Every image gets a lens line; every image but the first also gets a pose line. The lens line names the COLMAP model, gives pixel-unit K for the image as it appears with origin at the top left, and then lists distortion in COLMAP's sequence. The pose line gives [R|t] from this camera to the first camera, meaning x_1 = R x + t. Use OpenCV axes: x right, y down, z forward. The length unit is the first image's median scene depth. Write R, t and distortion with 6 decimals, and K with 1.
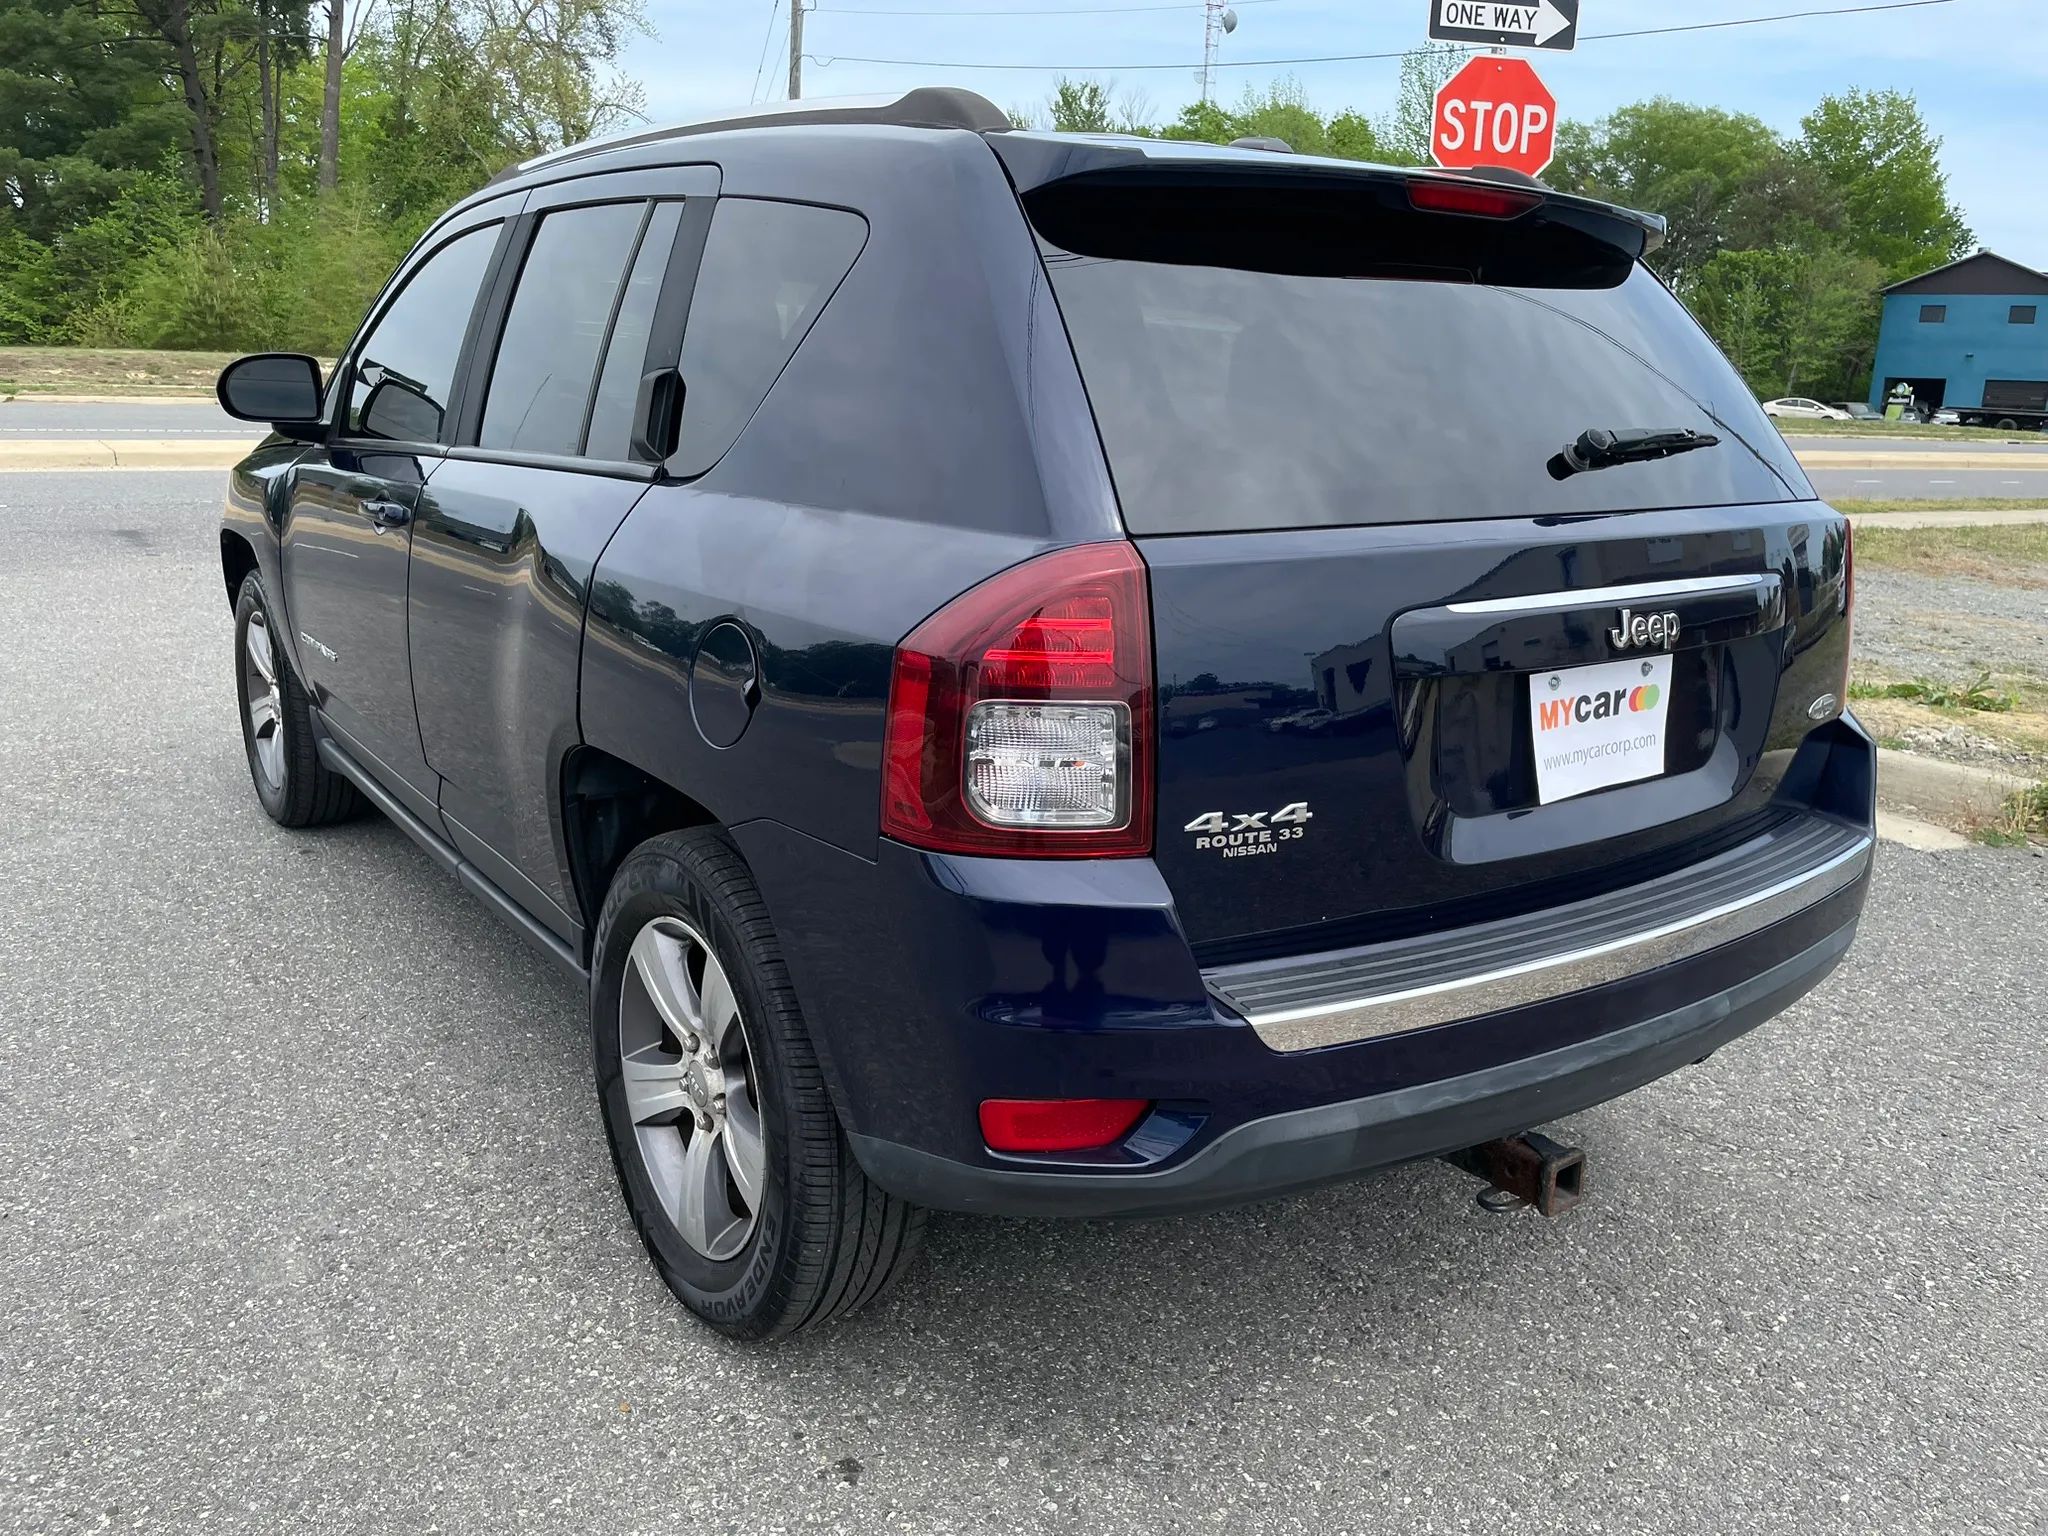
lens RADIAL K [[1570.6, 0, 1015.8], [0, 1570.6, 781.8], [0, 0, 1]] dist [0.077556, -0.110970]
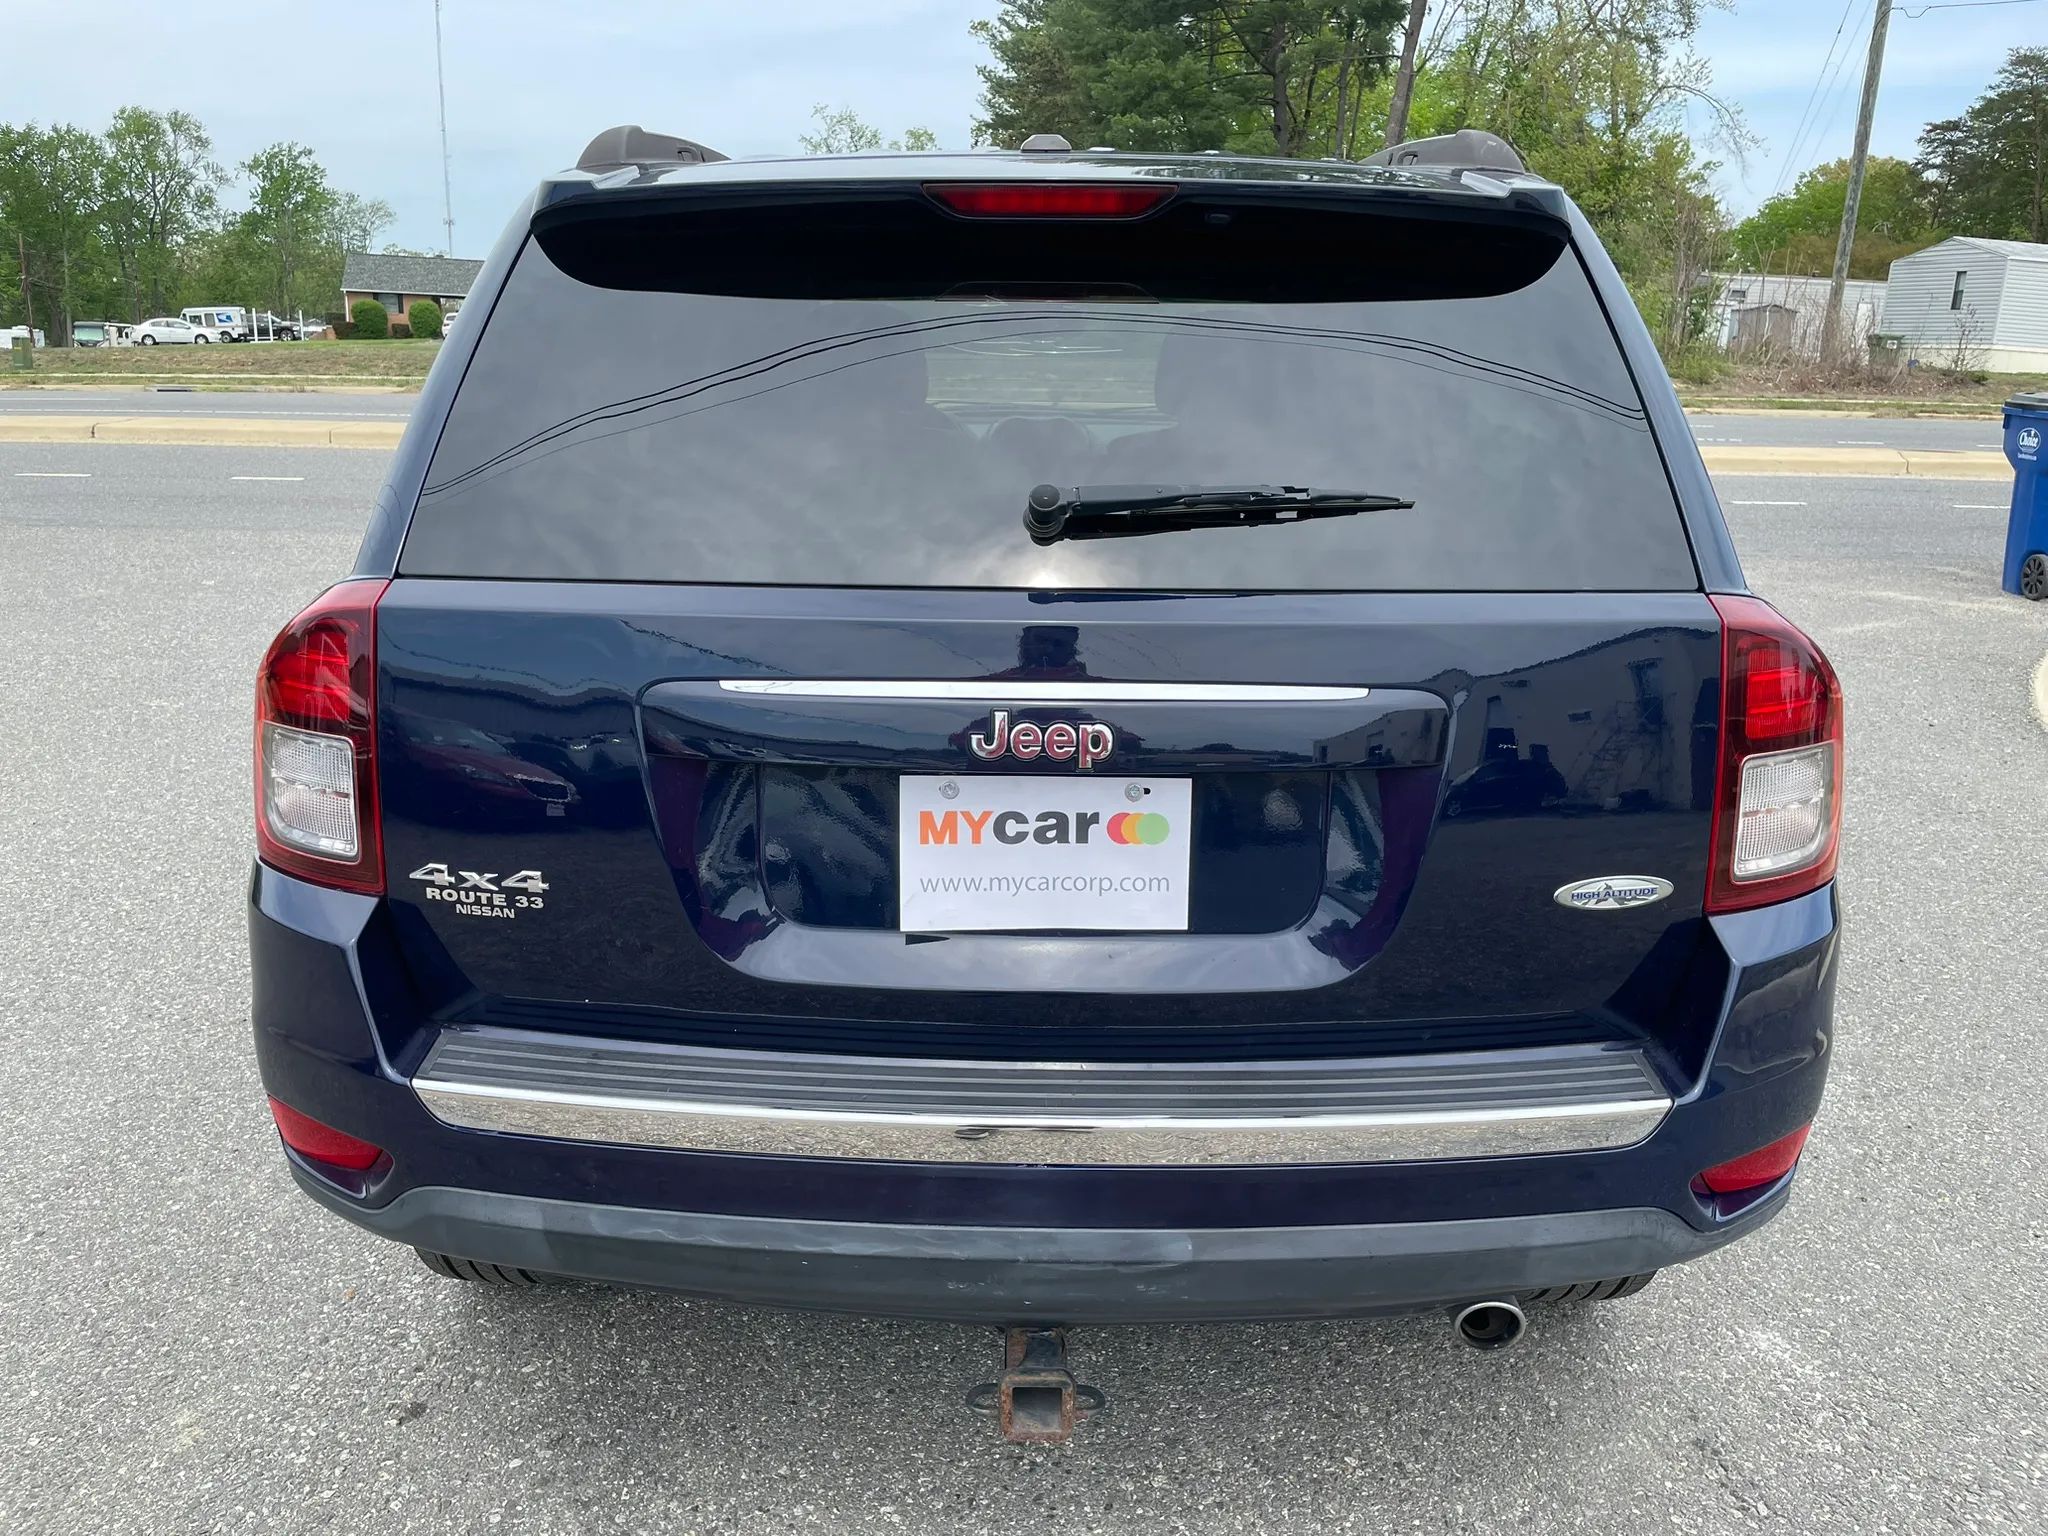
lens RADIAL K [[1570.6, 0, 1022.3], [0, 1570.6, 778.0], [0, 0, 1]] dist [0.077556, -0.110970]
pose [[0.799130, 0.140310, -0.584554, 0.848016], [-0.139906, 0.989089, 0.046147, -0.111761], [0.584651, 0.044905, 0.810041, 0.358625]]
